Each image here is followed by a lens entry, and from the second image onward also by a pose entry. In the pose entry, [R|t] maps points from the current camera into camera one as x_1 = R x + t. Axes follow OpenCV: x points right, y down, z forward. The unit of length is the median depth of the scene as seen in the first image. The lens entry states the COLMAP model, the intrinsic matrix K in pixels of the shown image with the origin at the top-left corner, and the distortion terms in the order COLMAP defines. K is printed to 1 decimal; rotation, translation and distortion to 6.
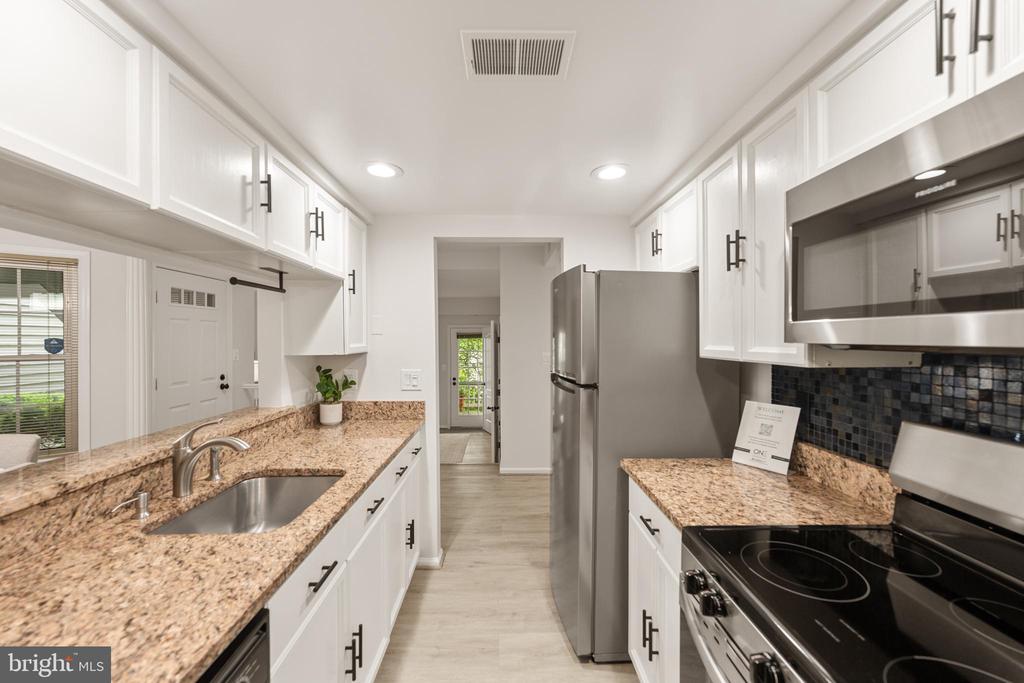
lens RADIAL K [[412.1, 0, 509.8], [0, 412.1, 339.9], [0, 0, 1]] dist [-0.000325, 0.000109]
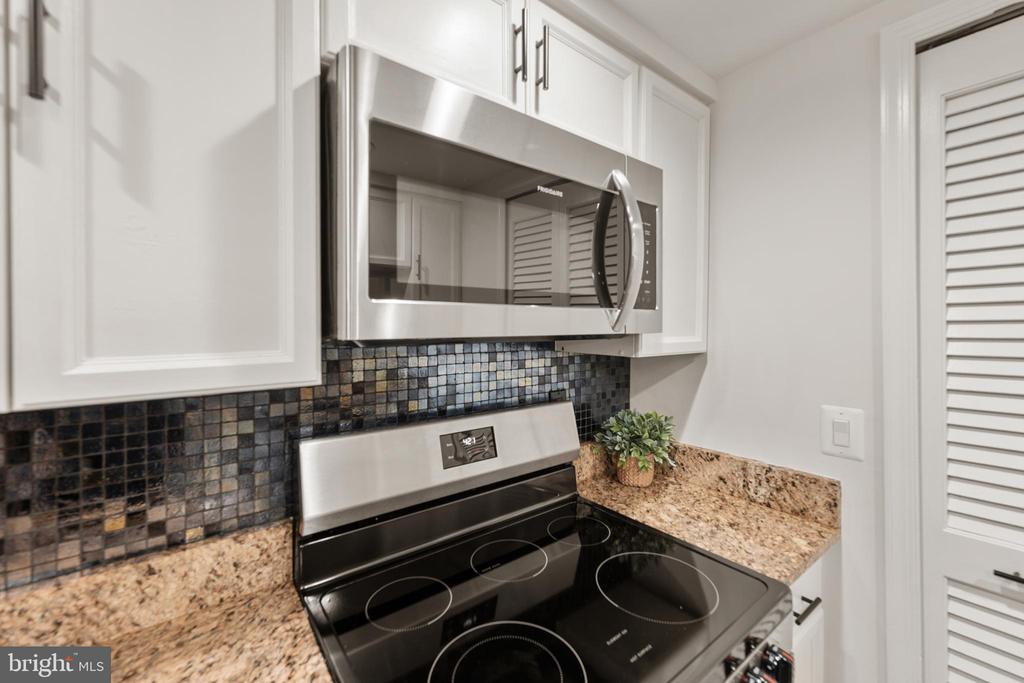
lens RADIAL K [[422.9, 0, 515.1], [0, 422.9, 329.6], [0, 0, 1]] dist [-0.001750, -0.000356]
pose [[-0.600635, 0.000329, 0.799524, 0.115013], [0.011160, 0.999906, 0.007973, -0.005510], [-0.799446, 0.013712, -0.600582, 1.052448]]
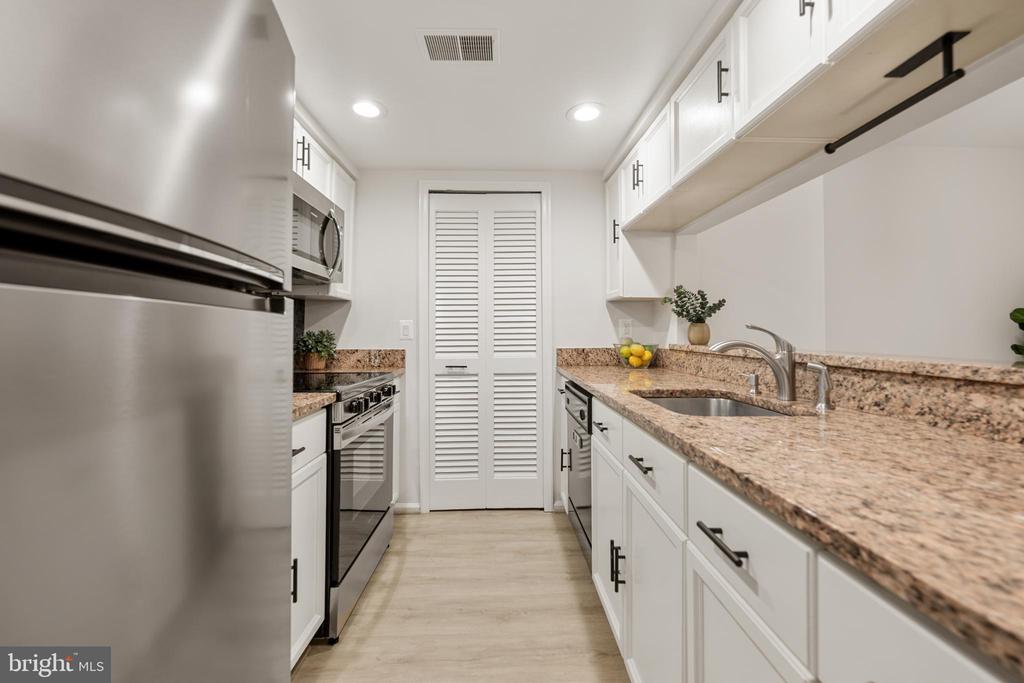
lens RADIAL K [[412.1, 0, 509.8], [0, 412.1, 339.9], [0, 0, 1]] dist [-0.000325, 0.000109]
pose [[-0.999946, -0.007764, -0.006961, -0.155246], [-0.007940, 0.999641, 0.025594, 0.237948], [0.006760, 0.025648, -0.999648, 2.307841]]
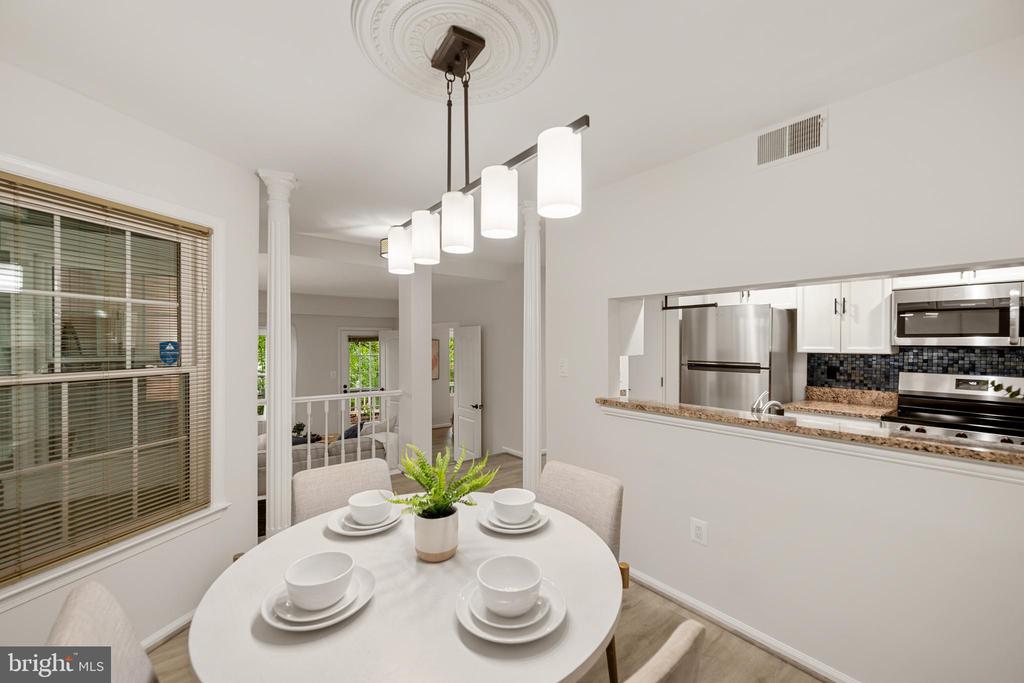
lens RADIAL K [[412.1, 0, 509.8], [0, 412.1, 339.9], [0, 0, 1]] dist [-0.000325, 0.000109]
pose [[0.787320, 0.005241, 0.616522, -2.808684], [-0.000161, 0.999966, -0.008294, -0.004010], [-0.616544, 0.006431, 0.787294, 0.369412]]
